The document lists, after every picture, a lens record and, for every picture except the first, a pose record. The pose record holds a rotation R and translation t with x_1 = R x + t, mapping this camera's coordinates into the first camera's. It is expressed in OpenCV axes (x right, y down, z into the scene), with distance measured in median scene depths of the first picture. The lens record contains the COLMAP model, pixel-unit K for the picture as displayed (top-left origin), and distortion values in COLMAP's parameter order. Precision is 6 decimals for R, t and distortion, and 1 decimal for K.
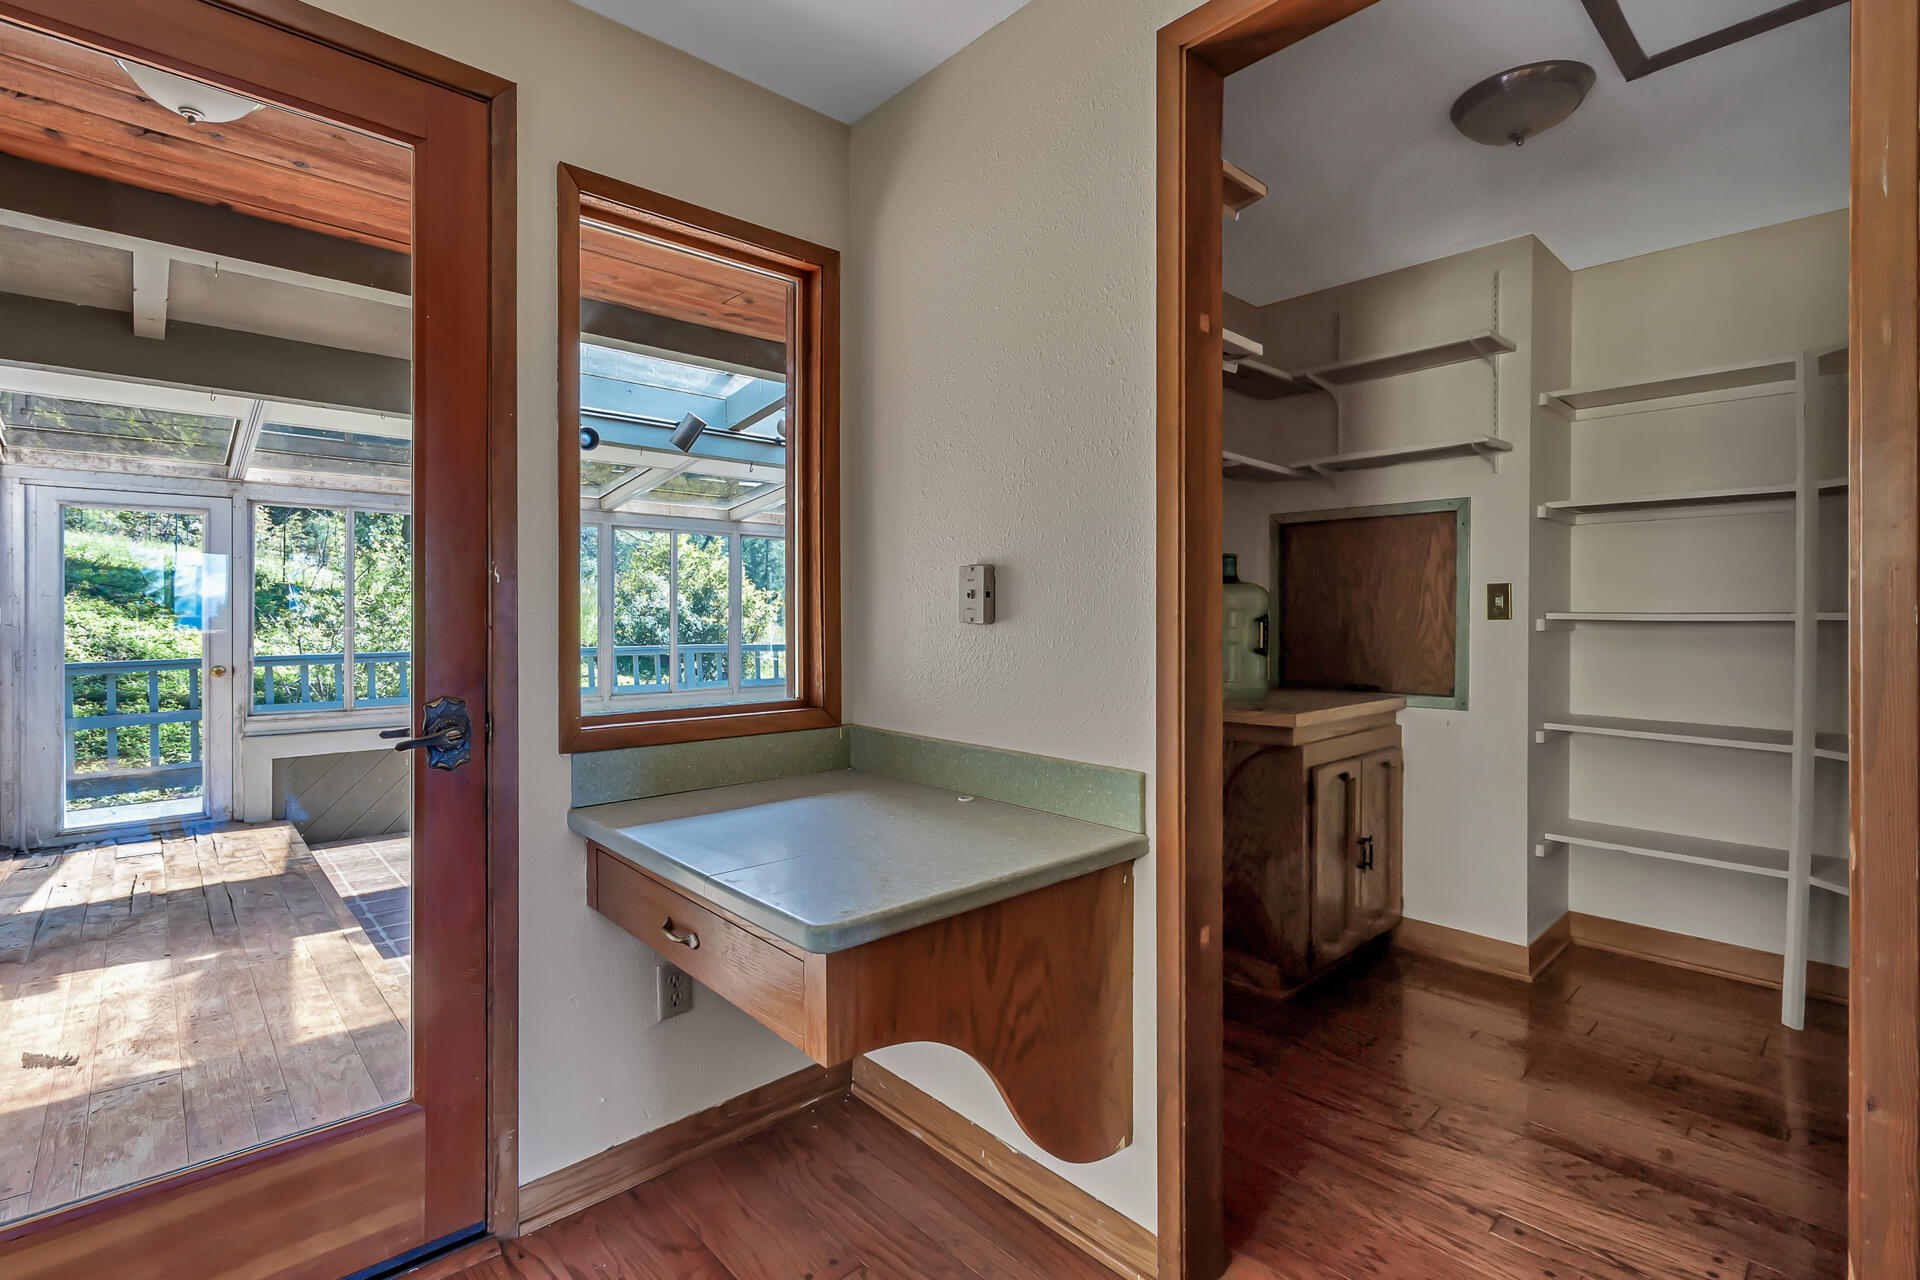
lens RADIAL K [[859.8, 0, 965.3], [0, 859.8, 621.2], [0, 0, 1]] dist [-0.008256, 0.003440]
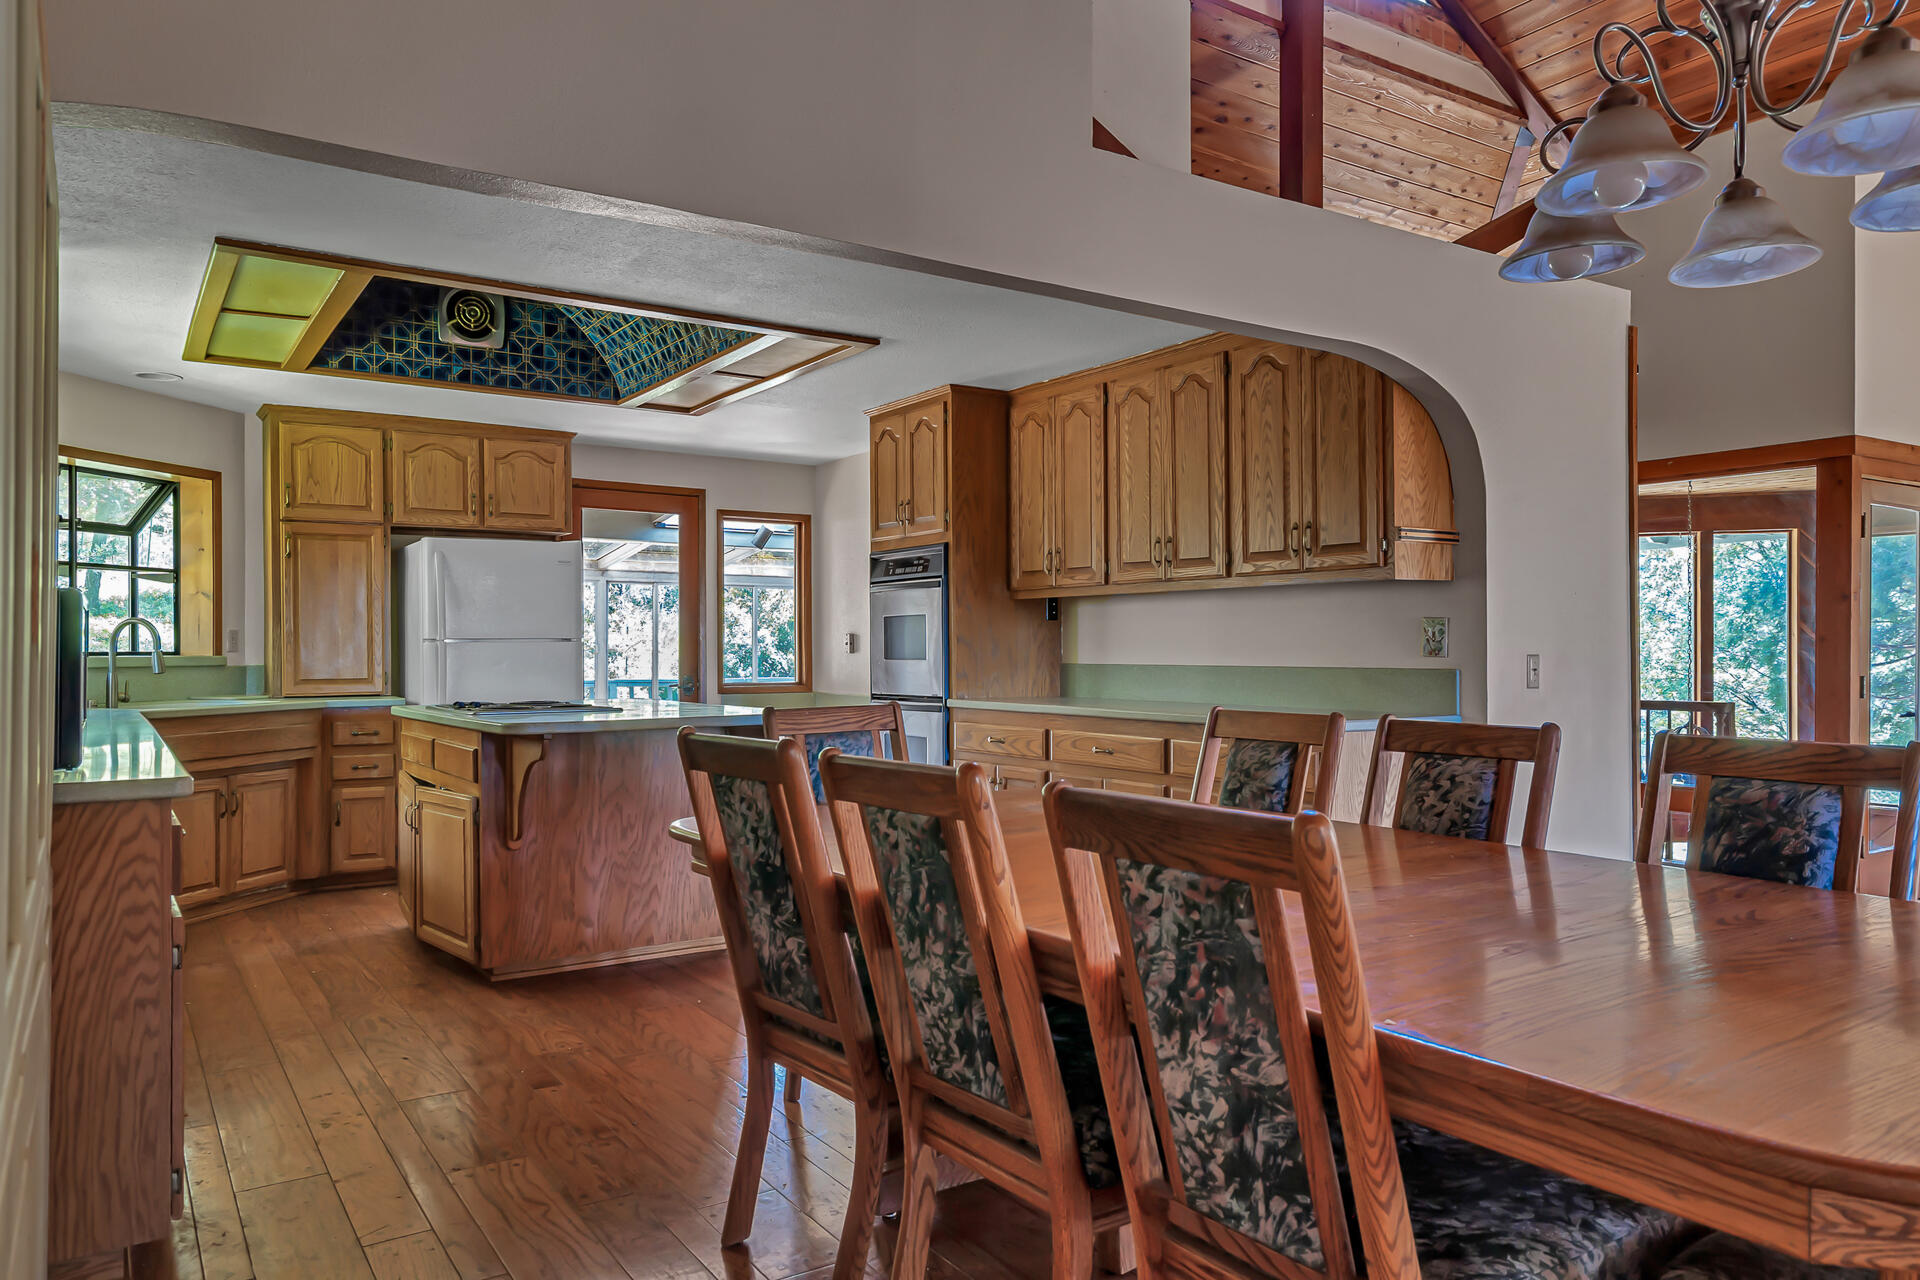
lens RADIAL K [[1300.1, 0, 947.6], [0, 1300.1, 653.4], [0, 0, 1]] dist [0.004461, 0.000074]
pose [[0.983447, -0.001419, -0.181190, 0.613964], [0.000131, 0.999975, -0.007125, 0.018404], [0.181195, 0.006984, 0.983422, -1.778883]]
